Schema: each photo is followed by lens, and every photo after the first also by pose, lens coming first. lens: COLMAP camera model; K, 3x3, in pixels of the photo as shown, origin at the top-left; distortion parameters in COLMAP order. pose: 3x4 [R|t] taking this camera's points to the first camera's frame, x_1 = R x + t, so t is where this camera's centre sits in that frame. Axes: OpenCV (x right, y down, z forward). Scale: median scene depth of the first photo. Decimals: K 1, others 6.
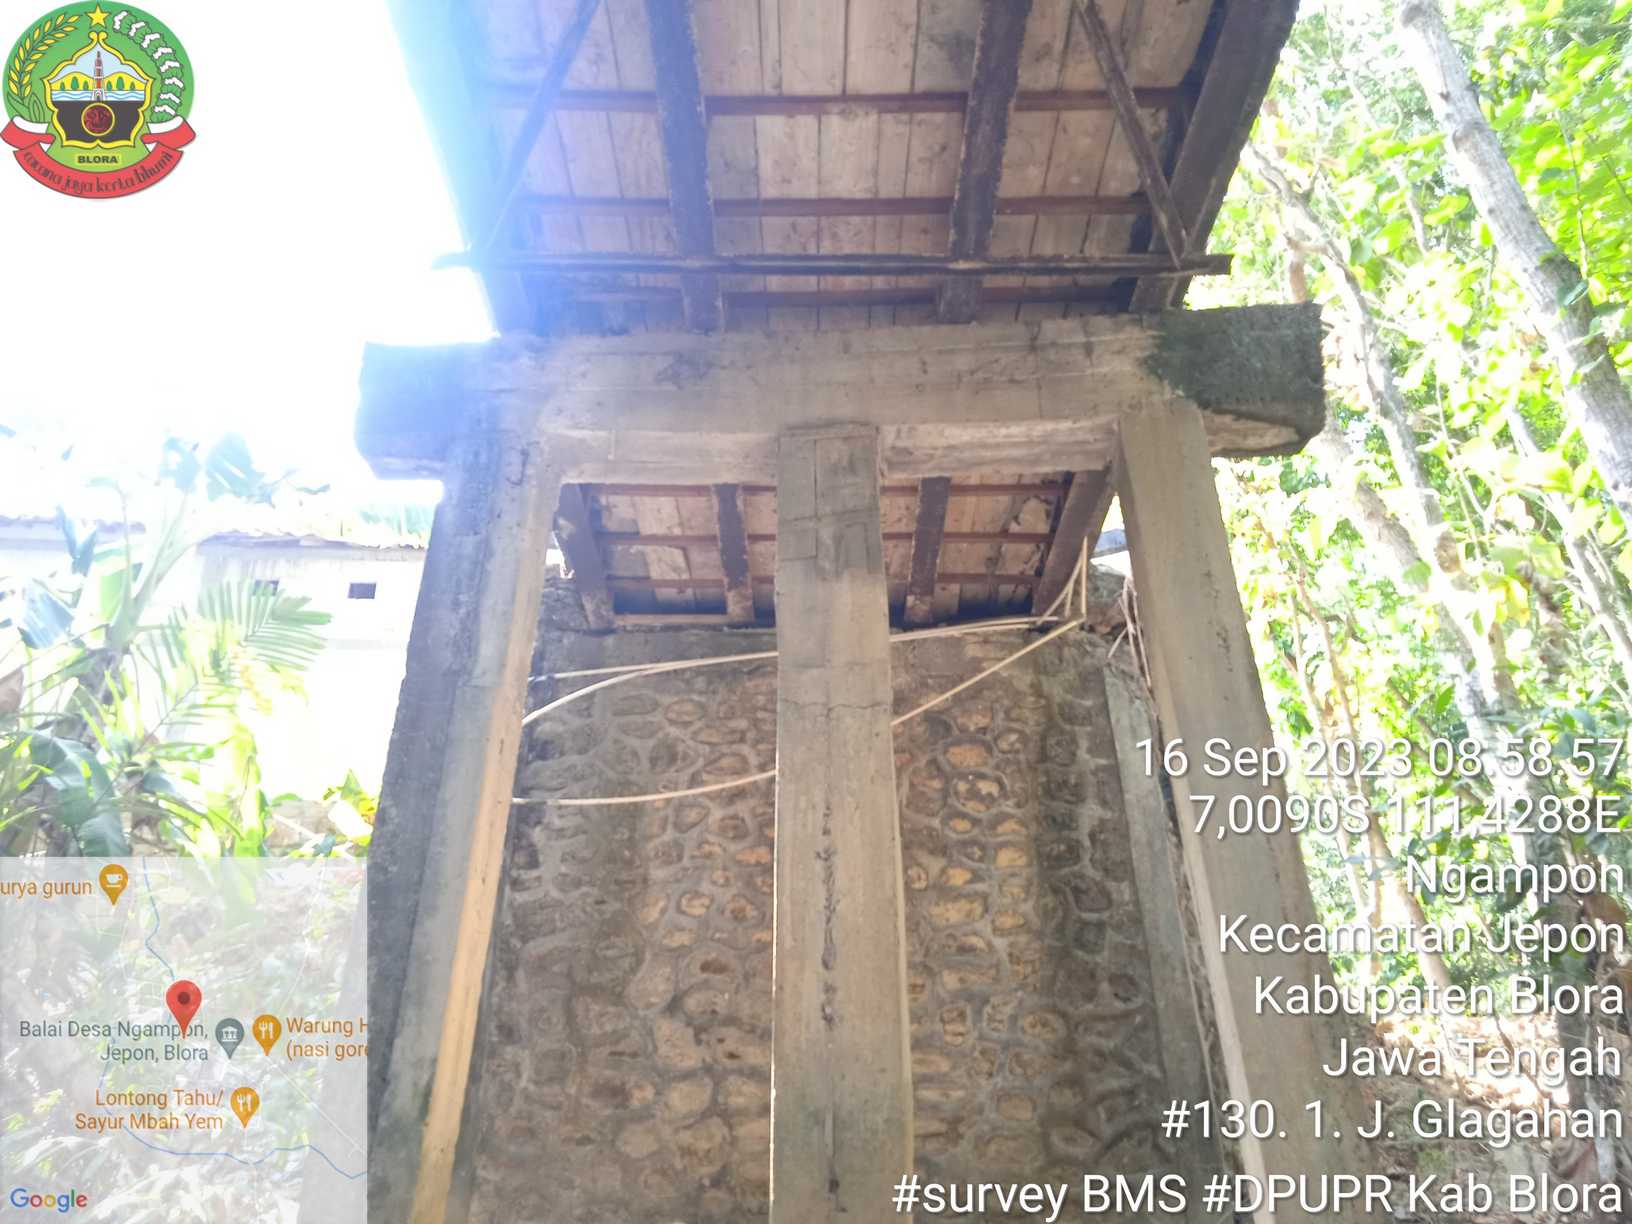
lens RADIAL K [[1301.7, 0, 849.2], [0, 1301.7, 617.7], [0, 0, 1]] dist [0.049435, -0.048649]
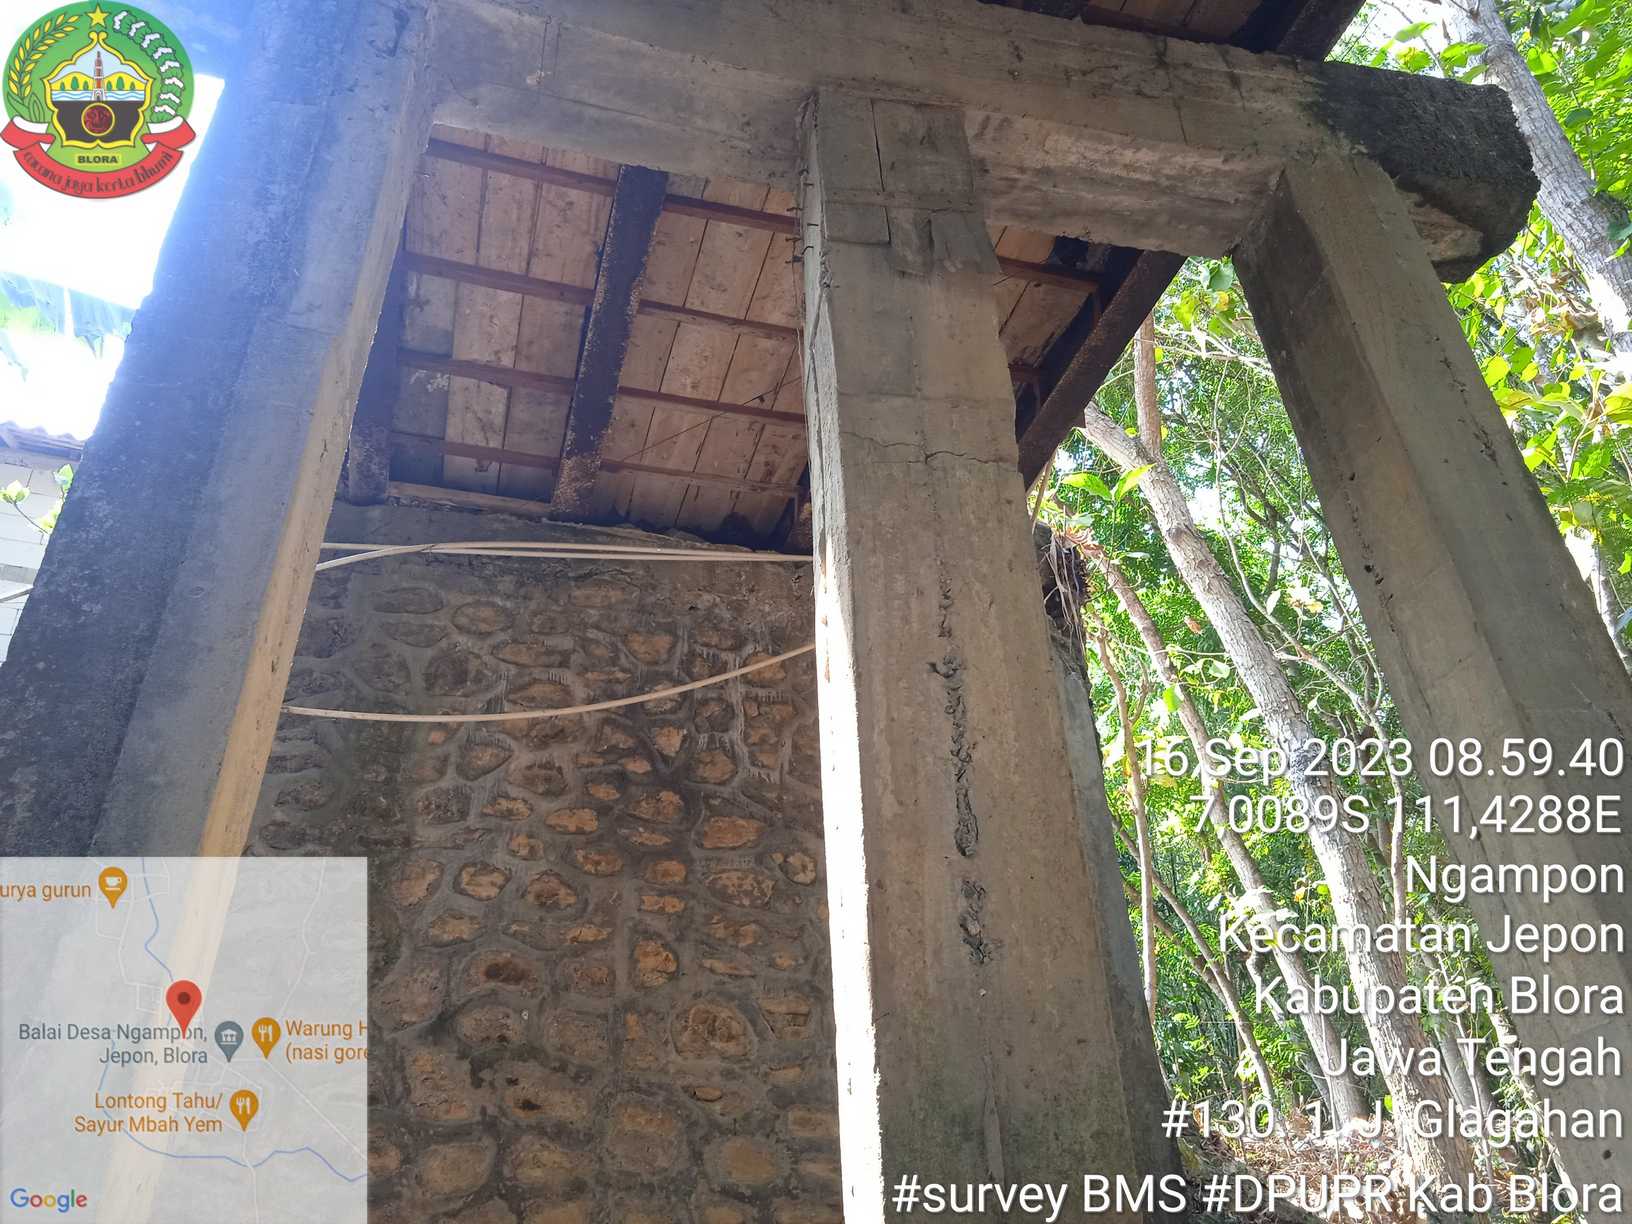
lens RADIAL K [[1321.2, 0, 844.3], [0, 1321.2, 625.5], [0, 0, 1]] dist [0.050958, -0.068856]
pose [[0.960855, 0.120095, 0.249670, -0.125905], [-0.098752, 0.990435, -0.096369, 0.136166], [-0.258856, 0.067941, 0.963524, 0.279234]]
